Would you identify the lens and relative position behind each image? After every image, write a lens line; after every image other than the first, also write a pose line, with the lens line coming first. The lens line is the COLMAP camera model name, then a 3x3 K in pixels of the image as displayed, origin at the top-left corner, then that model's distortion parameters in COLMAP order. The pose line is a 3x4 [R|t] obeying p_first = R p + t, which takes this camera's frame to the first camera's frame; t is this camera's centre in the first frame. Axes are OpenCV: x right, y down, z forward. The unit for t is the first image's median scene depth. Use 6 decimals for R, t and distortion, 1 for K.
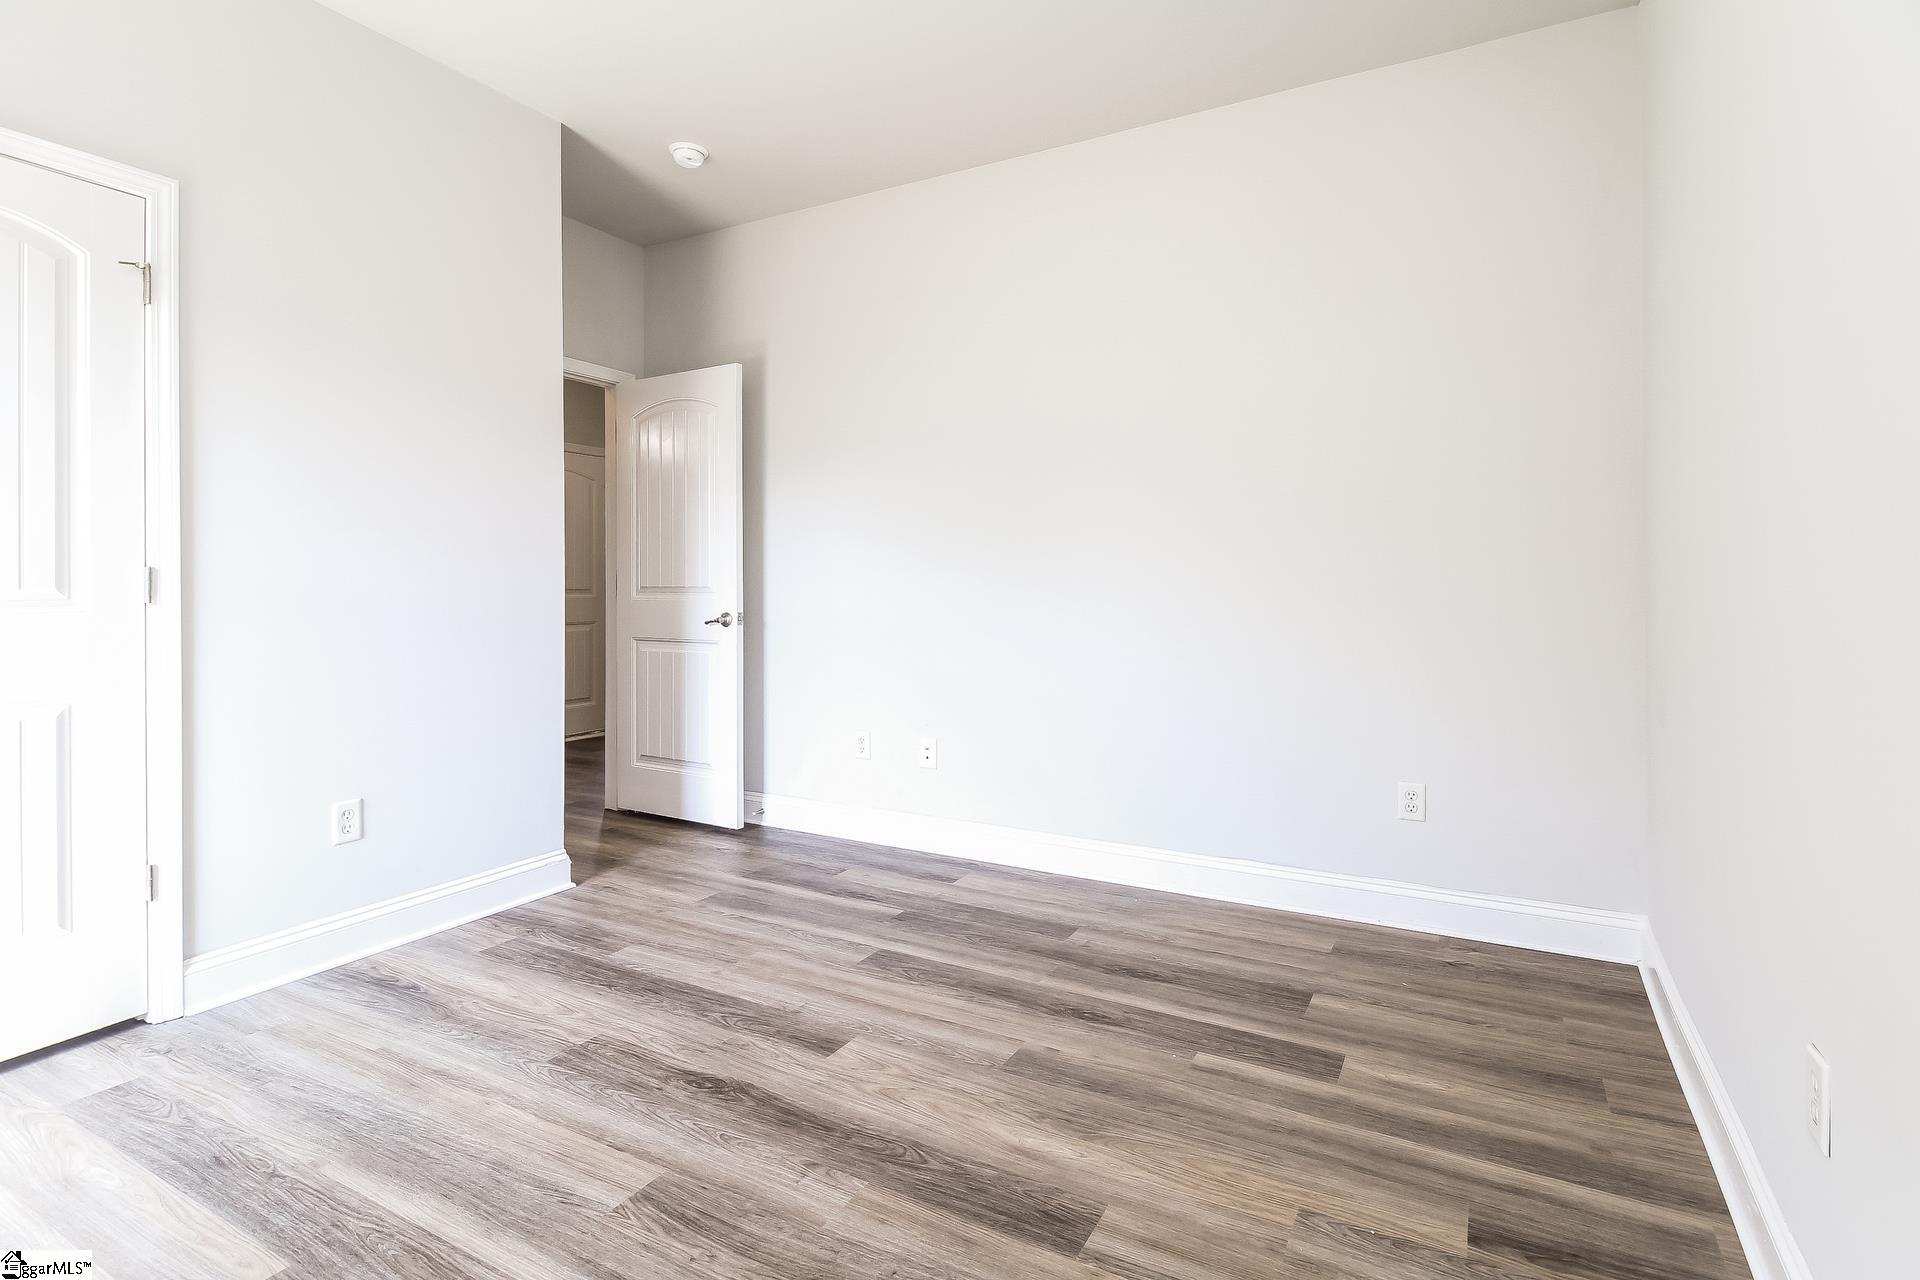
lens RADIAL K [[900.7, 0, 1028.3], [0, 900.7, 581.1], [0, 0, 1]] dist [0.008855, -0.007591]
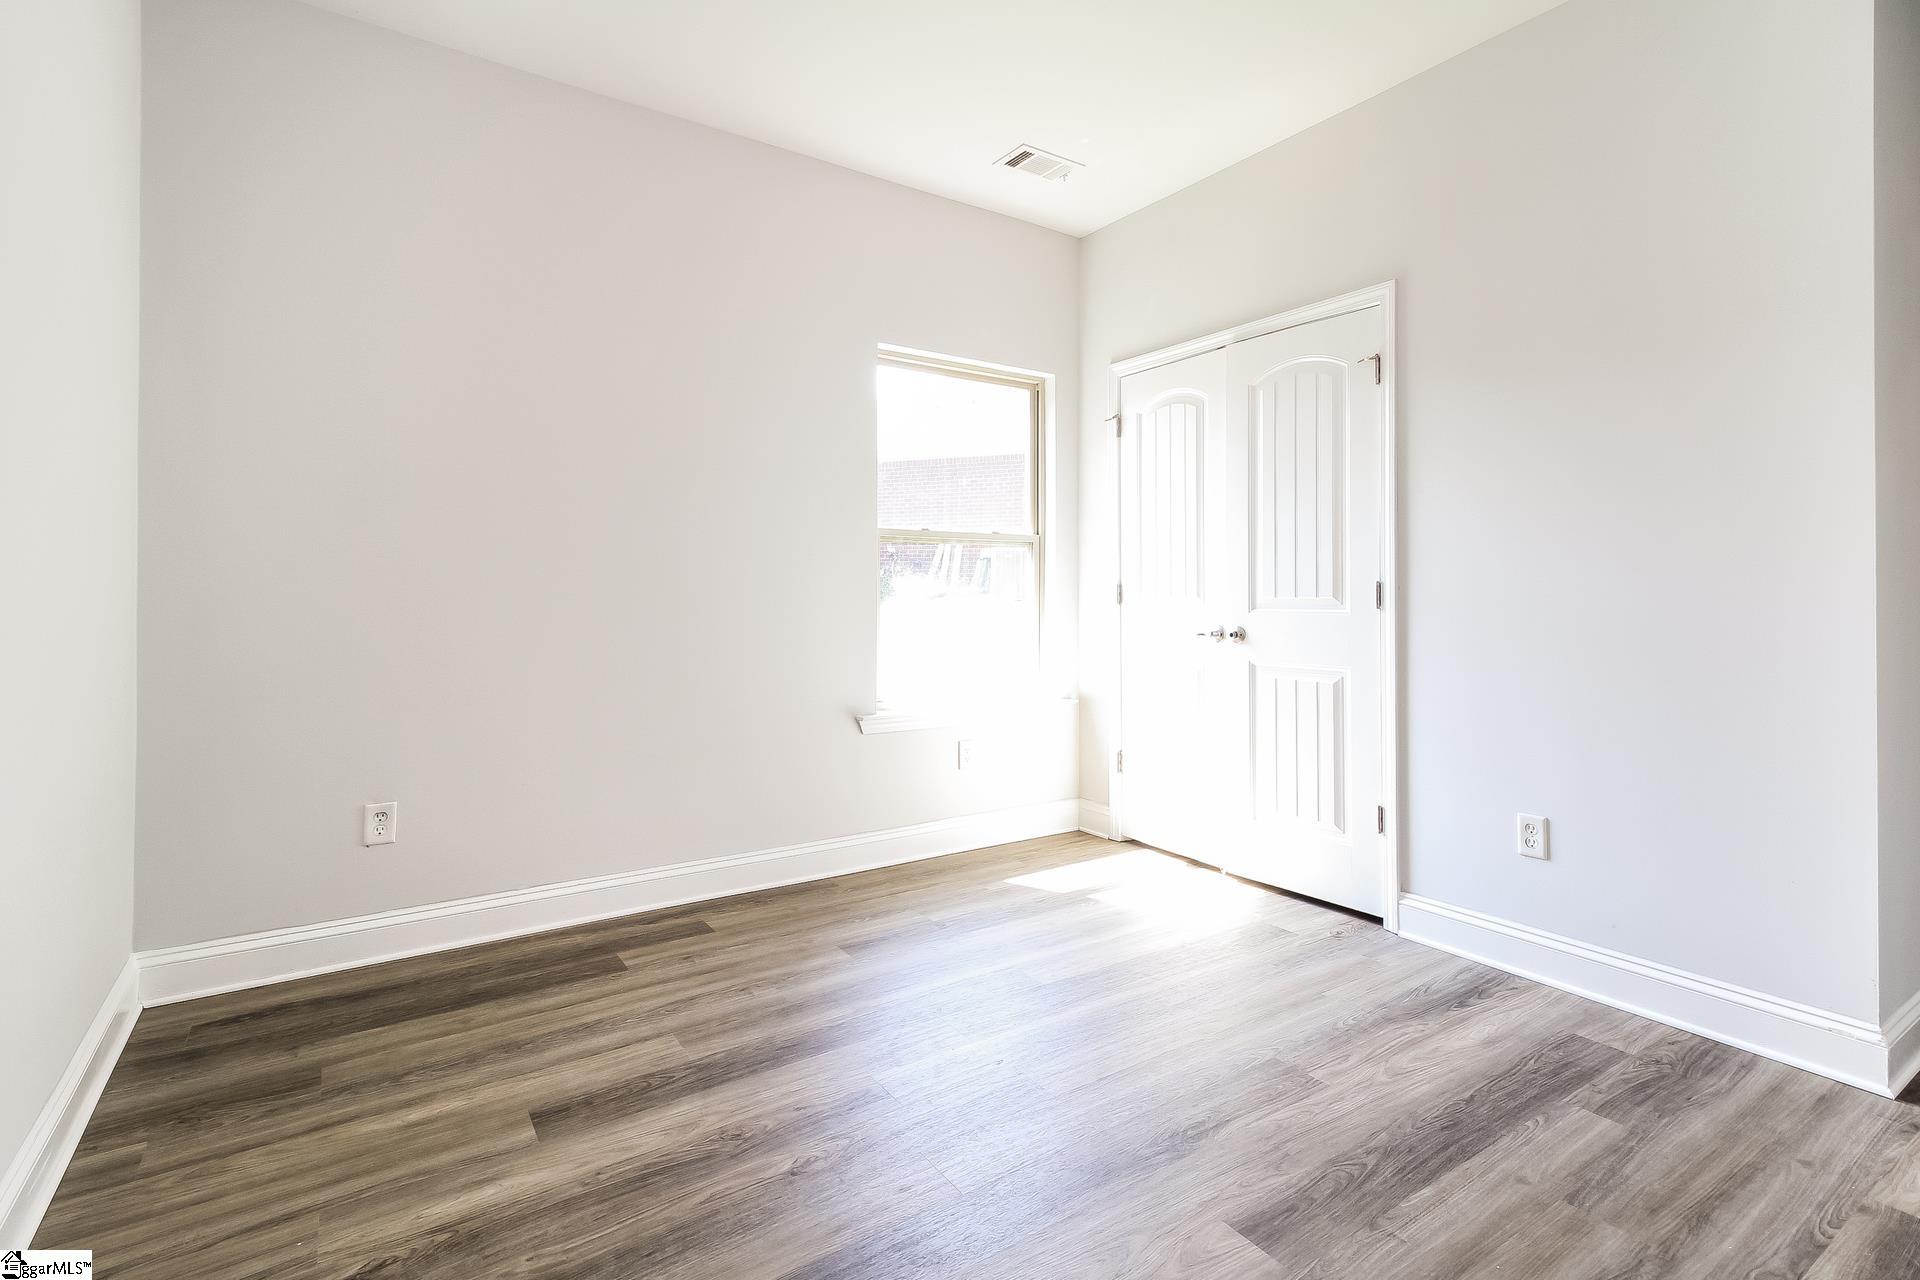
lens RADIAL K [[900.7, 0, 890.2], [0, 900.7, 601.4], [0, 0, 1]] dist [0.008855, -0.007591]
pose [[-0.543028, 0.007655, -0.839680, 0.396379], [-0.000079, 0.999958, 0.009168, 0.001068], [0.839715, 0.005045, -0.543004, 0.830912]]
